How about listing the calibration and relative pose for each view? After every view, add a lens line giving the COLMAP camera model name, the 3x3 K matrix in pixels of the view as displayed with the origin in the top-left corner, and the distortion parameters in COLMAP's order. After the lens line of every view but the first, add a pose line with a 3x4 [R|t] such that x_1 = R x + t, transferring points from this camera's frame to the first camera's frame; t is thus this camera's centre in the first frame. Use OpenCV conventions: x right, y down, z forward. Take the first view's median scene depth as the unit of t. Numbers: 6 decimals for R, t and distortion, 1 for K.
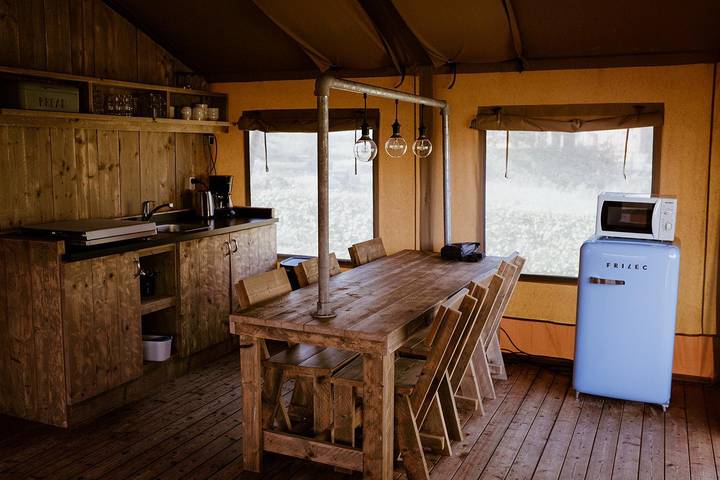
lens RADIAL K [[678.2, 0, 360.5], [0, 678.2, 238.6], [0, 0, 1]] dist [-0.019600, 0.000000]
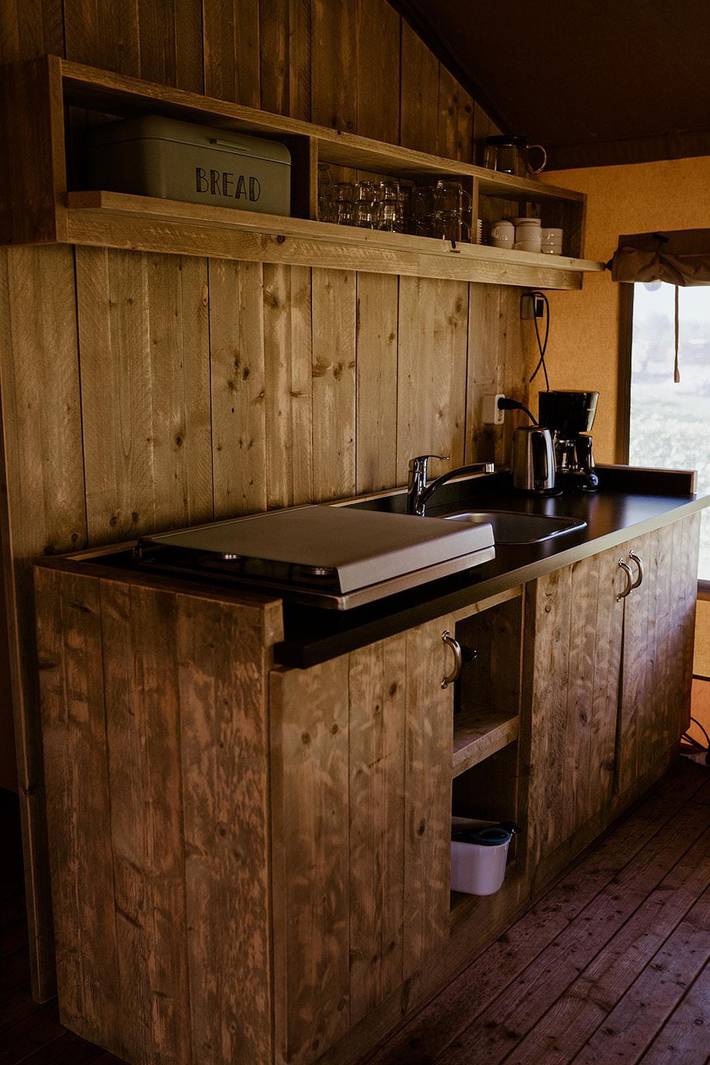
lens RADIAL K [[1003.1, 0, 354.6], [0, 1003.1, 532.8], [0, 0, 1]] dist [-0.019600, 0.000000]
pose [[0.978502, 0.030188, -0.204014, -0.250583], [-0.019688, 0.998384, 0.053304, -0.043703], [0.205294, -0.048142, 0.977516, 0.443034]]
